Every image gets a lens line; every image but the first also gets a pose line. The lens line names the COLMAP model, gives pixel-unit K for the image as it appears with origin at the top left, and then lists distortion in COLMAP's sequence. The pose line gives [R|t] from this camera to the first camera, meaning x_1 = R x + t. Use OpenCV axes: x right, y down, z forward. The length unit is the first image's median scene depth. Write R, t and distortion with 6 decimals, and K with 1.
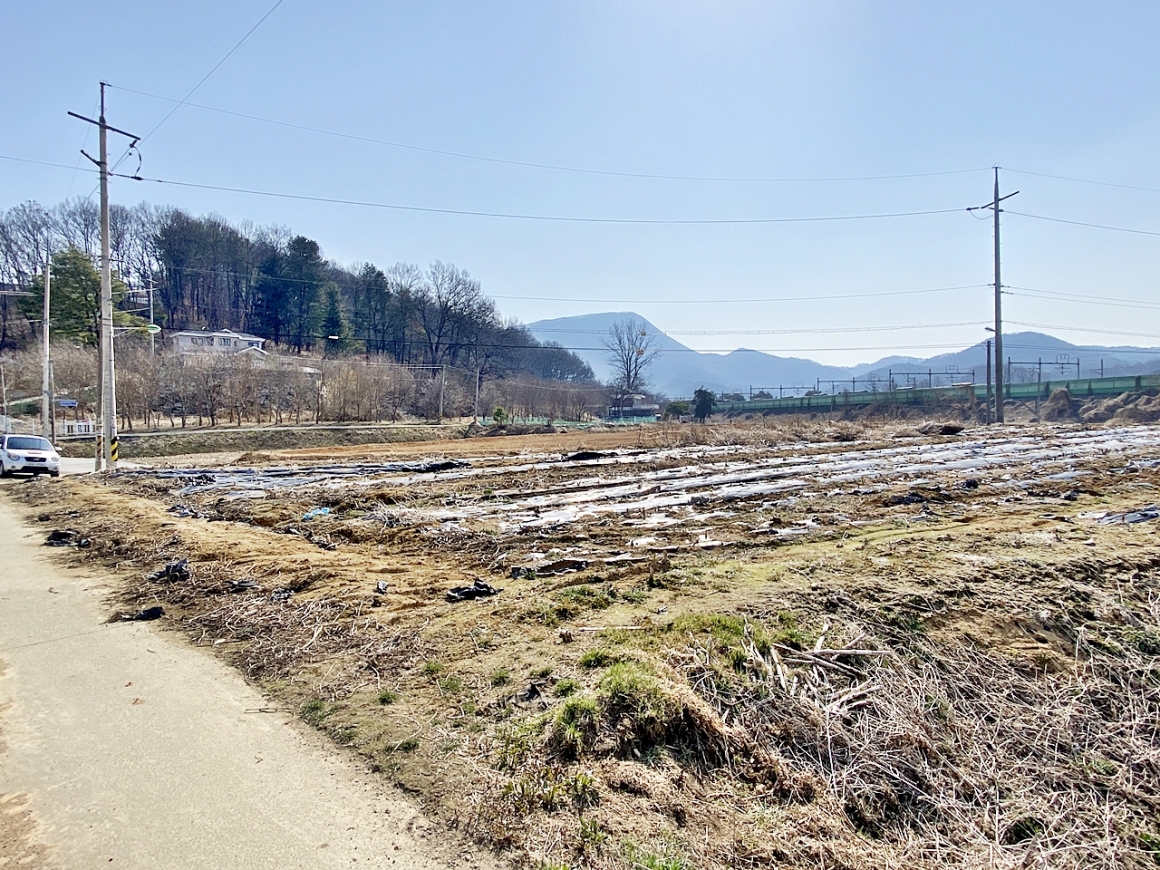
lens RADIAL K [[628.4, 0, 575.4], [0, 628.4, 444.5], [0, 0, 1]] dist [0.027111, -0.029604]
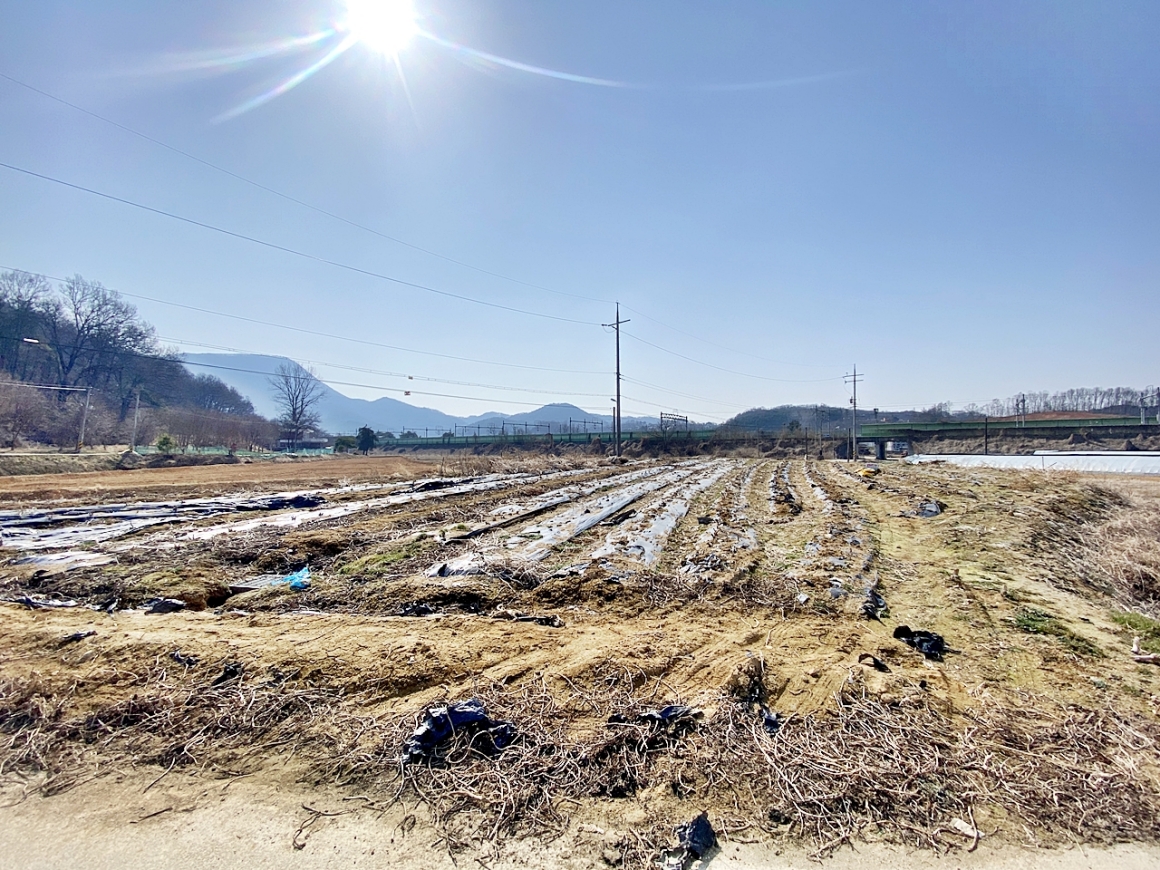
lens RADIAL K [[466.0, 0, 579.3], [0, 466.0, 439.4], [0, 0, 1]] dist [0.011467, -0.015509]
pose [[0.791521, 0.032991, 0.610251, -0.325968], [0.009181, 0.997787, -0.065849, -0.005968], [-0.611074, 0.057723, 0.789466, 0.252201]]
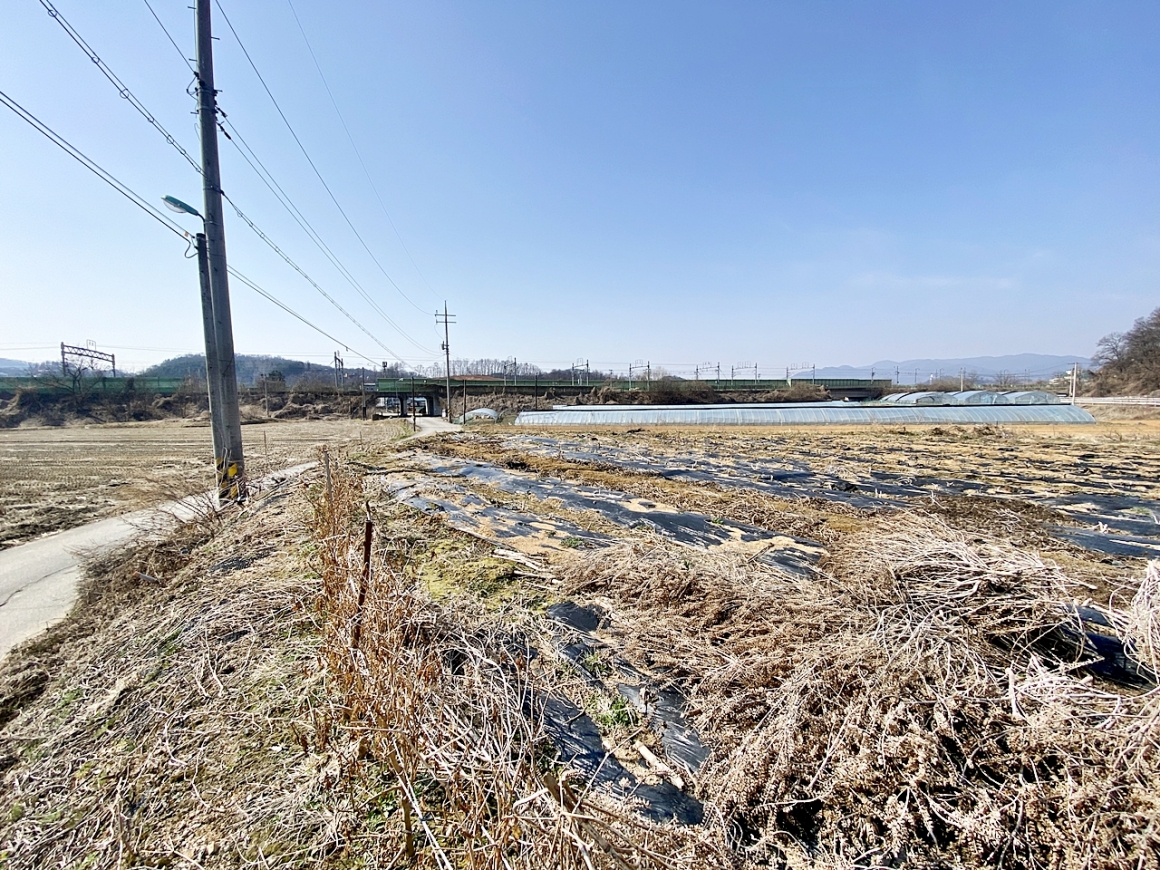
lens RADIAL K [[466.0, 0, 579.5], [0, 466.0, 440.4], [0, 0, 1]] dist [0.011467, -0.015509]
pose [[-0.153622, -0.059237, 0.986353, 0.775161], [0.053699, 0.996226, 0.068194, -0.116227], [-0.986670, 0.063442, -0.149861, 1.852569]]
